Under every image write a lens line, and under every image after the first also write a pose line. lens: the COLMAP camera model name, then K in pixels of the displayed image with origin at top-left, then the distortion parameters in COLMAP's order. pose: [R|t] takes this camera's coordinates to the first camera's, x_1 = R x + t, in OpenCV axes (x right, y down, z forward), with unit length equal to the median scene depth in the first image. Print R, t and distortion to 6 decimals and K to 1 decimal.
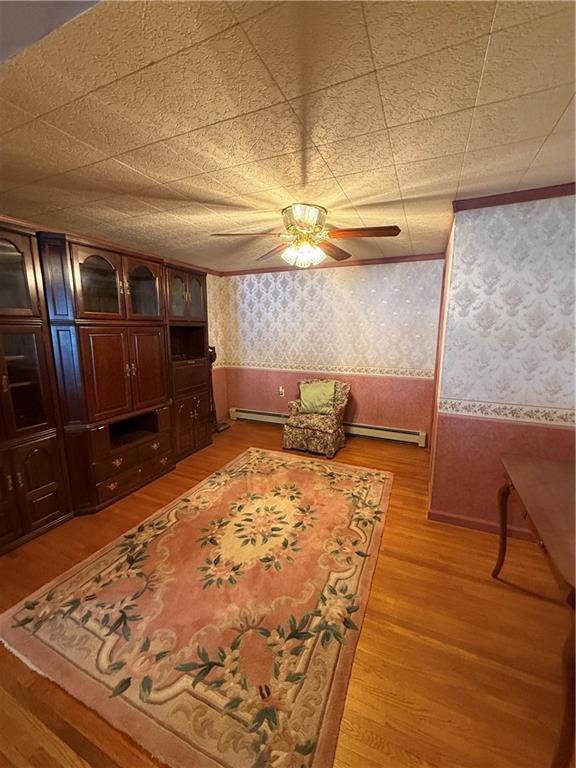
lens RADIAL K [[305.2, 0, 287.8], [0, 305.2, 382.2], [0, 0, 1]] dist [-0.002743, 0.000141]
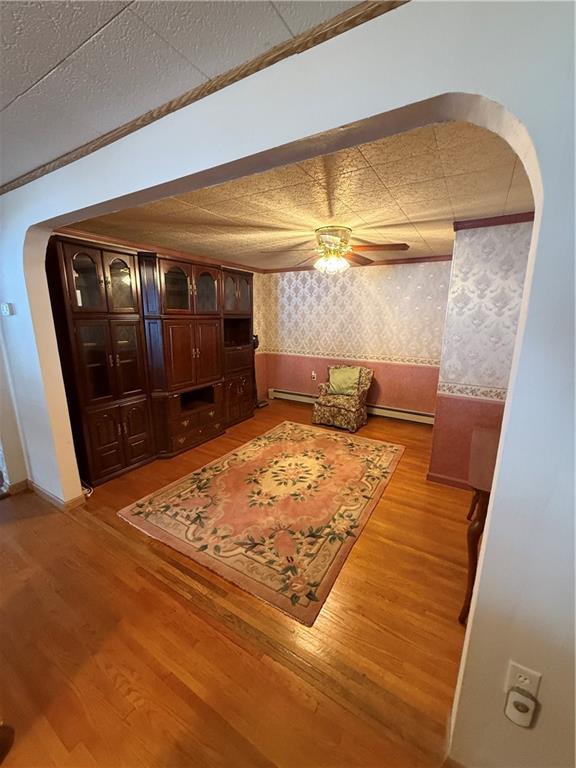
lens RADIAL K [[305.2, 0, 287.6], [0, 305.2, 381.7], [0, 0, 1]] dist [-0.002743, 0.000141]
pose [[0.992344, 0.034516, -0.118583, 0.037004], [-0.029736, 0.998682, 0.041843, 0.018048], [0.119871, -0.037997, 0.992062, -0.292418]]
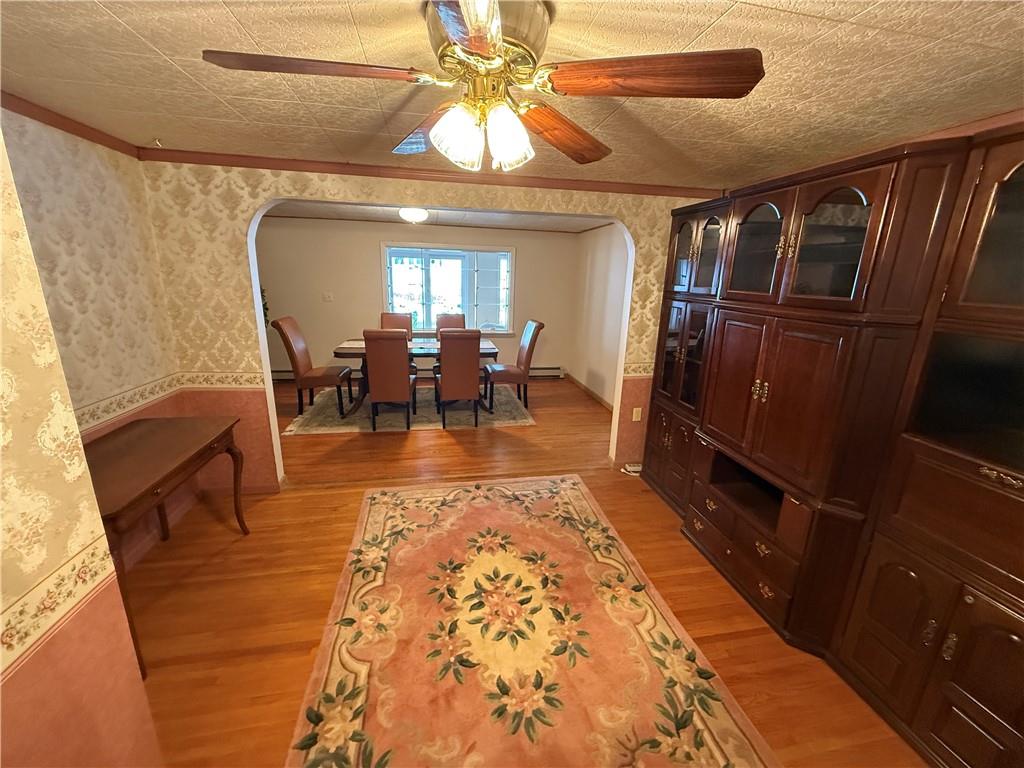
lens RADIAL K [[406.9, 0, 515.4], [0, 406.9, 385.6], [0, 0, 1]] dist [-0.002743, 0.000141]
pose [[-0.815422, 0.128805, -0.564355, 0.345567], [-0.132185, 0.907739, 0.398167, -0.346023], [0.563572, 0.399273, -0.723165, 1.512424]]
